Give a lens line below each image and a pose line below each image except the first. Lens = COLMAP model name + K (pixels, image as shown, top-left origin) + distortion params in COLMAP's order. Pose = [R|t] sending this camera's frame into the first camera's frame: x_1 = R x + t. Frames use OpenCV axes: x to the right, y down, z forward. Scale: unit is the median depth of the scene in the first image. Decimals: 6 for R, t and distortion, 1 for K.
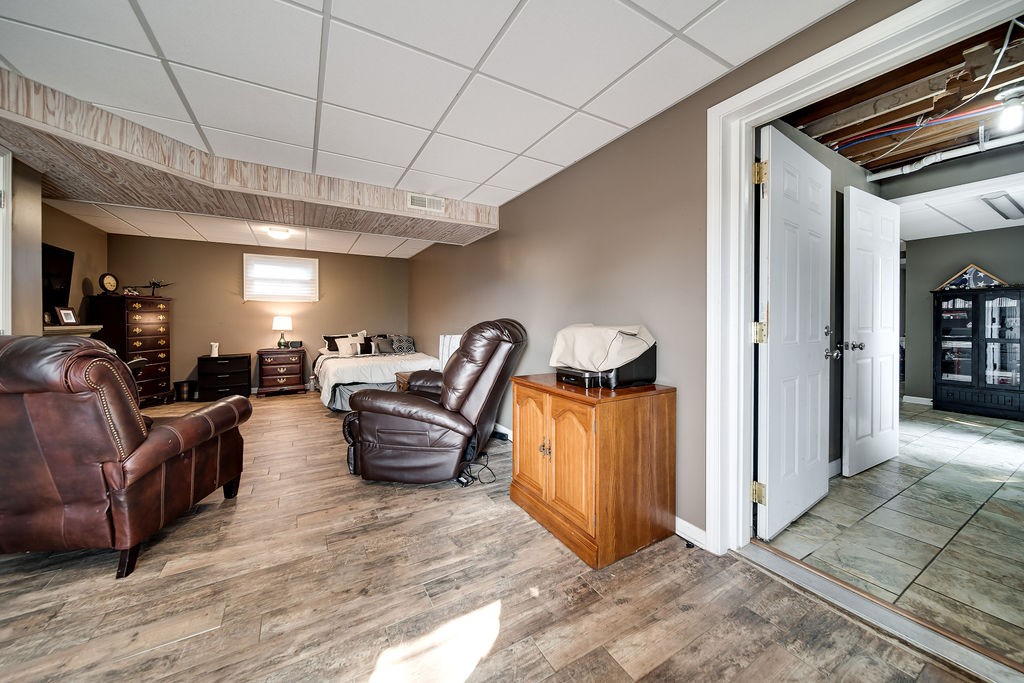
lens RADIAL K [[364.4, 0, 515.6], [0, 364.4, 337.1], [0, 0, 1]] dist [-0.002260, -0.000285]
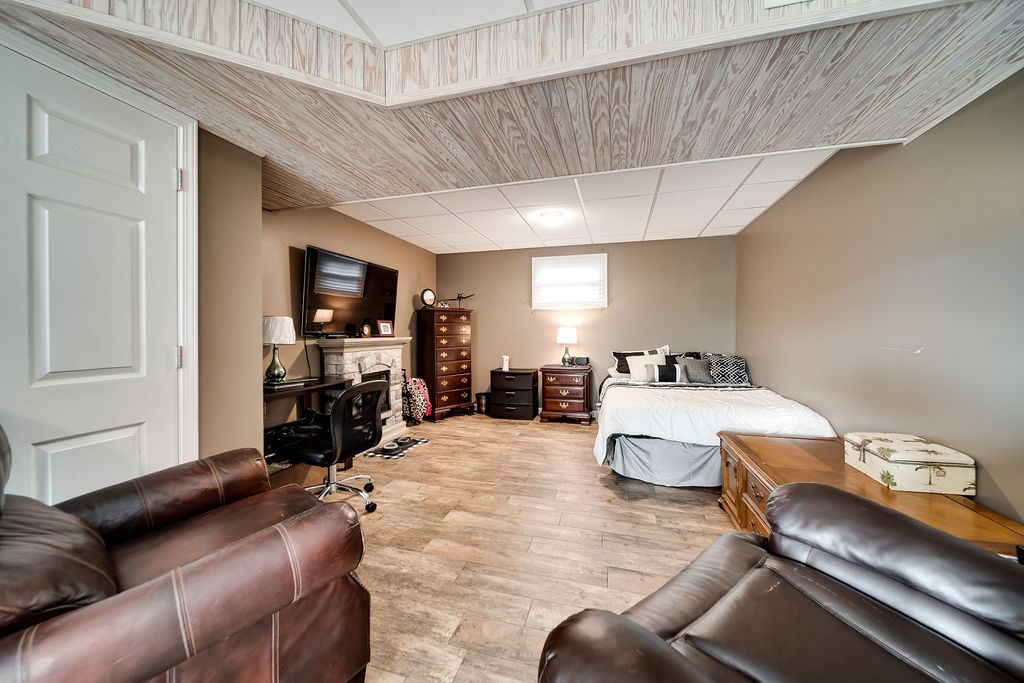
lens RADIAL K [[364.4, 0, 515.6], [0, 364.4, 337.1], [0, 0, 1]] dist [-0.002260, -0.000285]
pose [[0.685076, 0.008005, -0.728428, -0.125081], [-0.028906, 0.999451, -0.016203, -0.017818], [0.727898, 0.032156, 0.684931, 0.366453]]
